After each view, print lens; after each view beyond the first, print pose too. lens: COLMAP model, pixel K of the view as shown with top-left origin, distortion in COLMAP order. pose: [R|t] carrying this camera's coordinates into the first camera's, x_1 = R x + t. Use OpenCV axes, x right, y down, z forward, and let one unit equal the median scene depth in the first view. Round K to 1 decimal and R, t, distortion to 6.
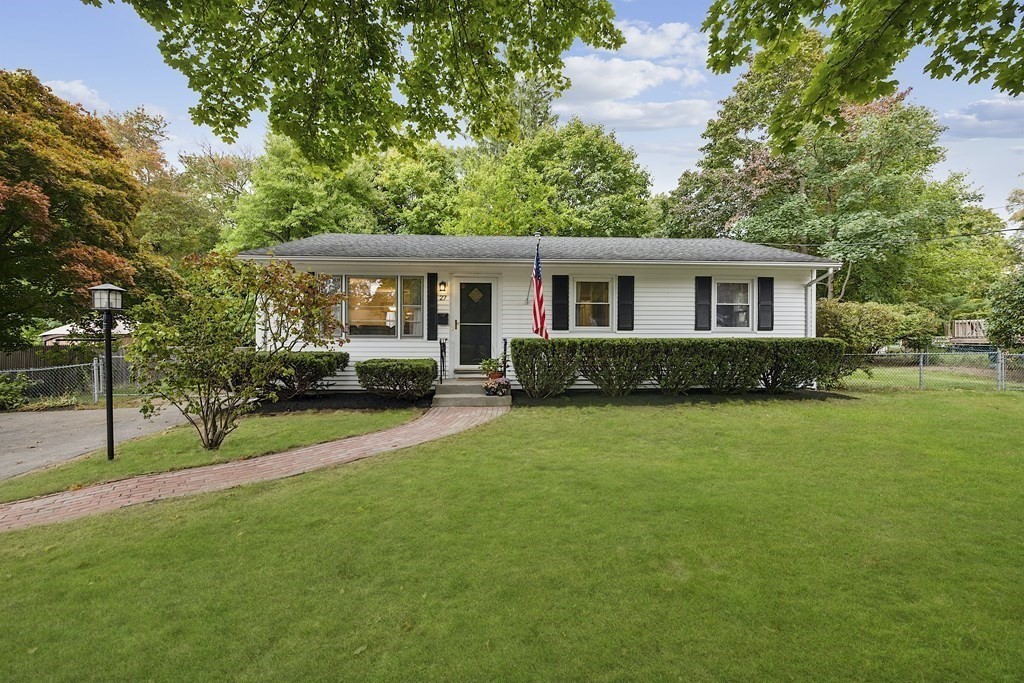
lens RADIAL K [[404.4, 0, 512.0], [0, 404.4, 341.5], [0, 0, 1]] dist [-0.001057, -0.000161]
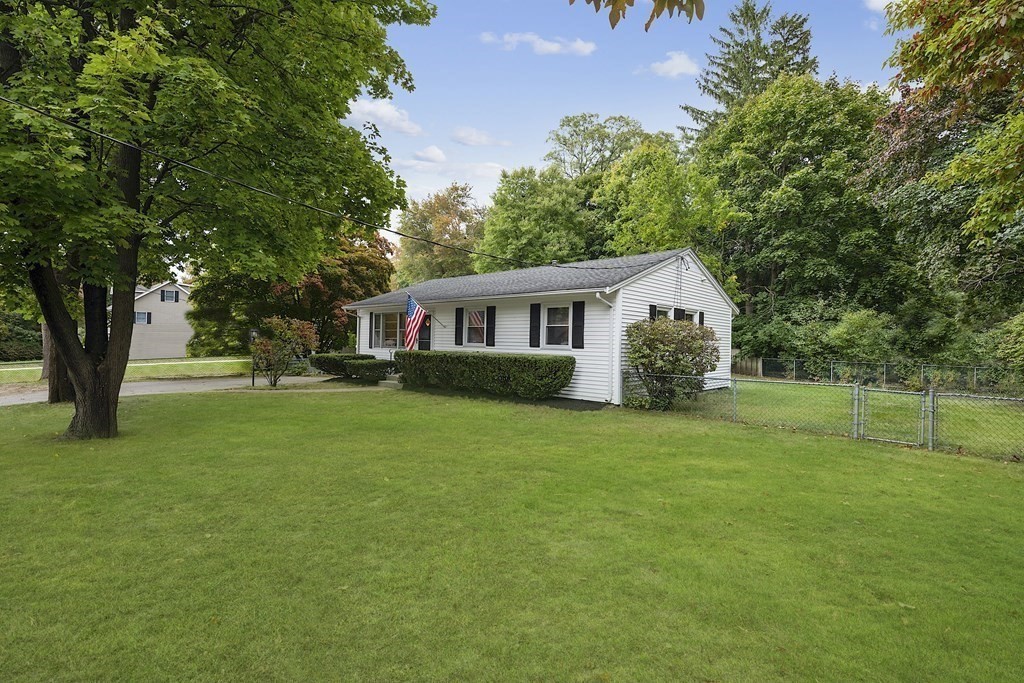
lens RADIAL K [[471.1, 0, 512.0], [0, 471.1, 341.5], [0, 0, 1]] dist [-0.012297, -0.001125]
pose [[0.714261, 0.009088, -0.699820, 1.448099], [-0.024051, 0.999644, -0.011567, -0.026450], [0.699466, 0.025093, 0.714226, -0.092993]]
